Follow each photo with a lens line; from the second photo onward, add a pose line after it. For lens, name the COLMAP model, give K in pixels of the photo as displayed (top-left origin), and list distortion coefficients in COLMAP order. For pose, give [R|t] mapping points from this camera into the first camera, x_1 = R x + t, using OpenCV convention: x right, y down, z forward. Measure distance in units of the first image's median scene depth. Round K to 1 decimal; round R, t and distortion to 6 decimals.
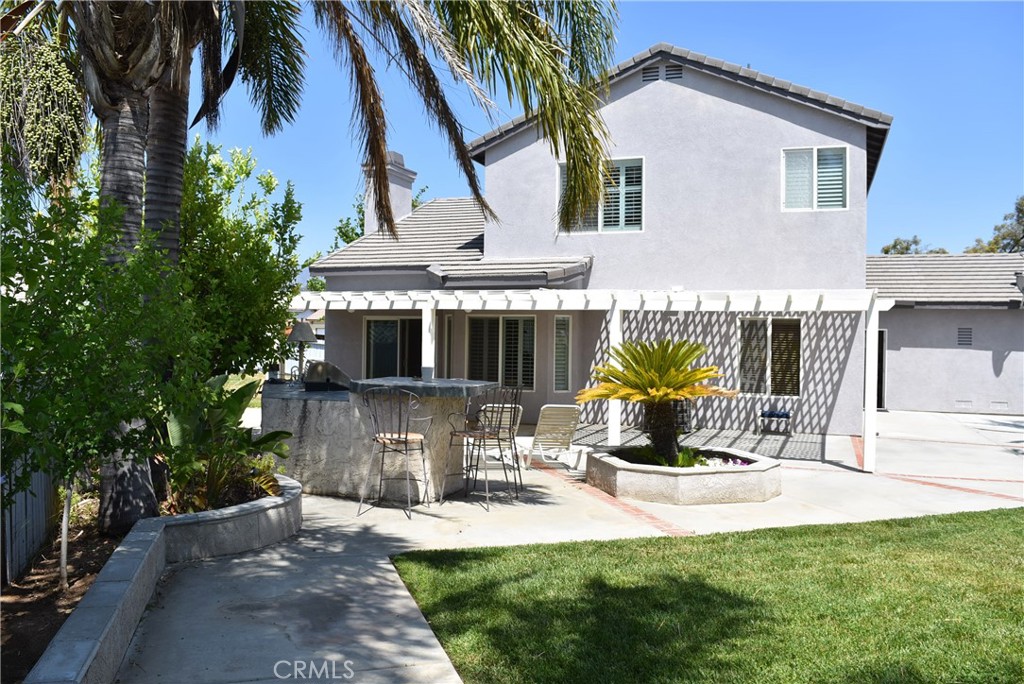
lens RADIAL K [[798.3, 0, 520.7], [0, 798.3, 341.8], [0, 0, 1]] dist [-0.094237, 0.014009]
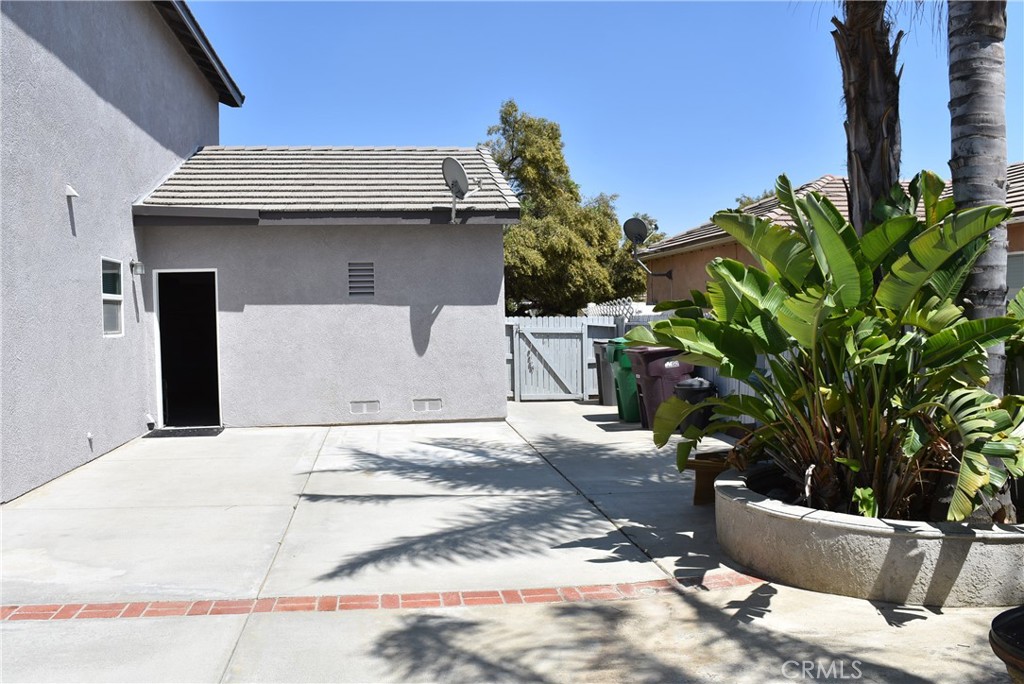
lens RADIAL K [[798.3, 0, 520.7], [0, 798.3, 341.8], [0, 0, 1]] dist [-0.094237, 0.014009]
pose [[0.862632, -0.050339, 0.503321, 0.512352], [0.033029, 0.998518, 0.043258, 0.020590], [-0.504753, -0.020691, 0.863016, 0.623771]]
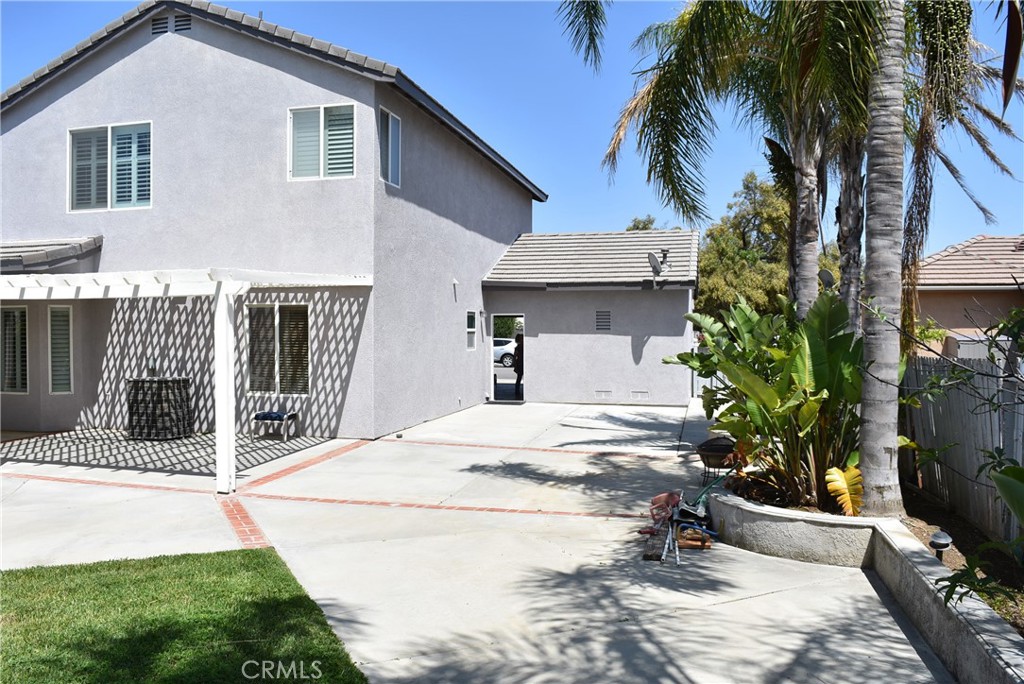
lens RADIAL K [[798.3, 0, 520.7], [0, 798.3, 341.8], [0, 0, 1]] dist [-0.094237, 0.014009]
pose [[0.991153, -0.018754, 0.131390, 0.460585], [0.016498, 0.999698, 0.018234, -0.000869], [-0.131692, -0.015905, 0.991163, 0.106021]]
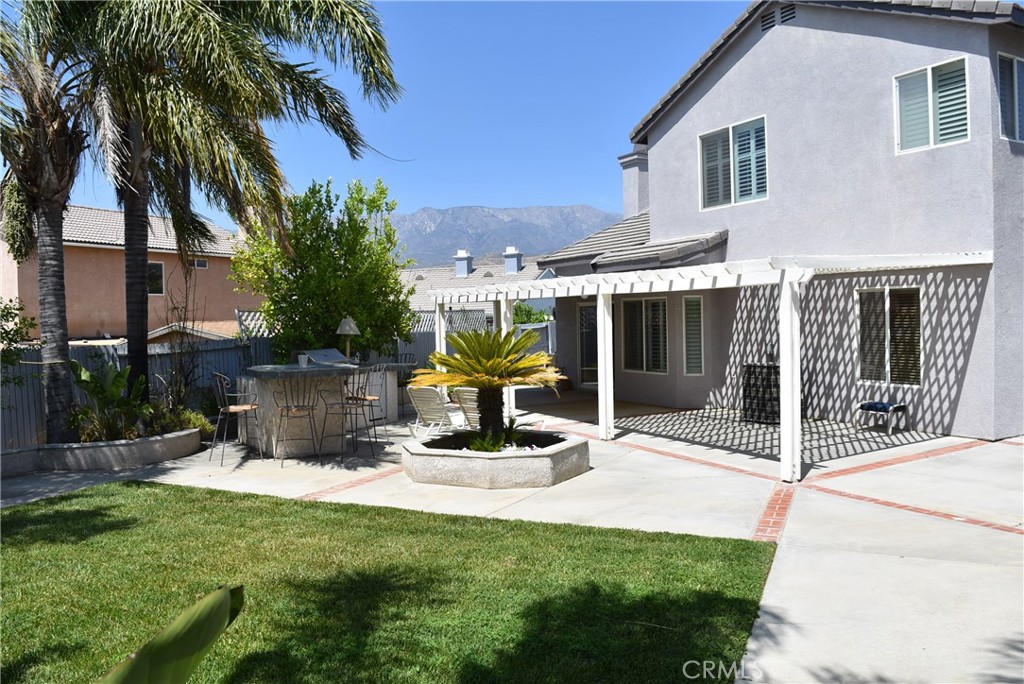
lens RADIAL K [[798.3, 0, 520.7], [0, 798.3, 341.8], [0, 0, 1]] dist [-0.094237, 0.014009]
pose [[0.755942, -0.011421, -0.654539, 0.550079], [0.030716, 0.999365, 0.018036, -0.001576], [0.653917, -0.033739, 0.755813, 0.145239]]
